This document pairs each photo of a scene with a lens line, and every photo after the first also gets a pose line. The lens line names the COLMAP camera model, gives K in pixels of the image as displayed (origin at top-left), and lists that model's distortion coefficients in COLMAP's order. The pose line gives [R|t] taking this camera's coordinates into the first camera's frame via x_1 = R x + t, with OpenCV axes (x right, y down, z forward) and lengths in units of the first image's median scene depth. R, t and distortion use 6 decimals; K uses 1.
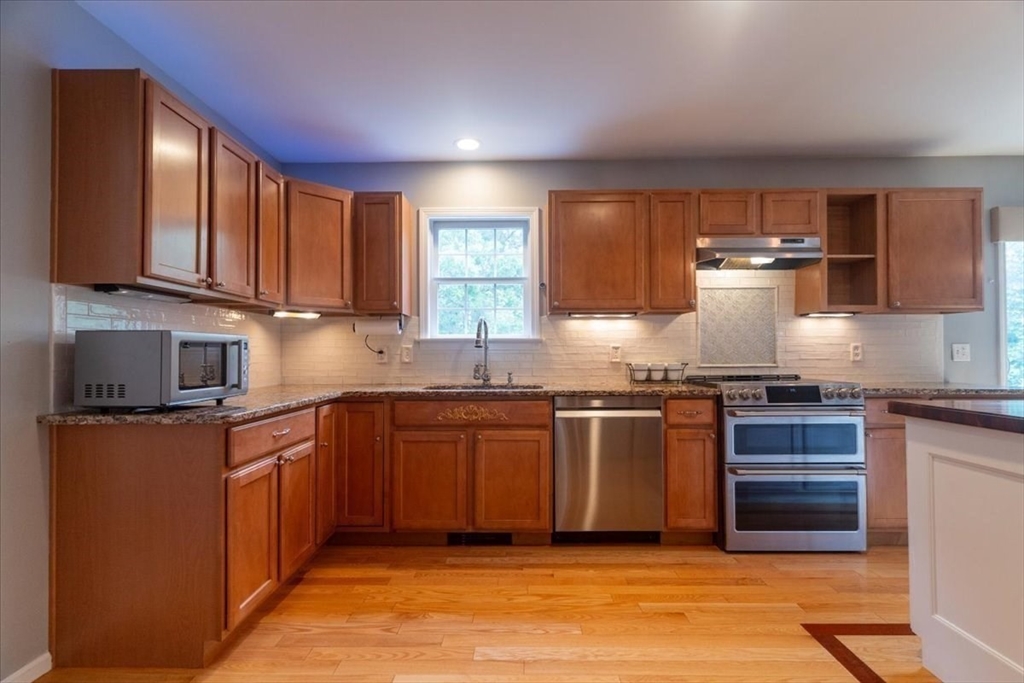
lens RADIAL K [[490.5, 0, 515.2], [0, 490.5, 345.6], [0, 0, 1]] dist [0.005857, -0.000475]
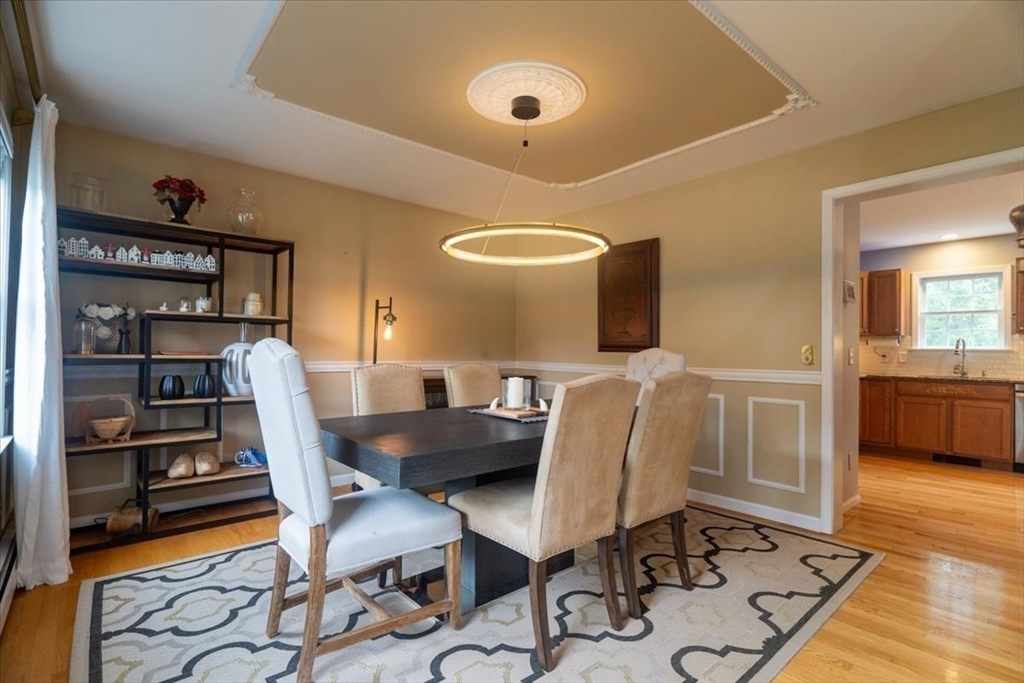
lens RADIAL K [[490.5, 0, 510.1], [0, 490.5, 343.5], [0, 0, 1]] dist [0.005857, -0.000475]
pose [[0.666055, 0.002756, -0.745898, 0.175819], [-0.006208, 0.999979, -0.001848, -0.023154], [0.745877, 0.005862, 0.666058, -1.364050]]
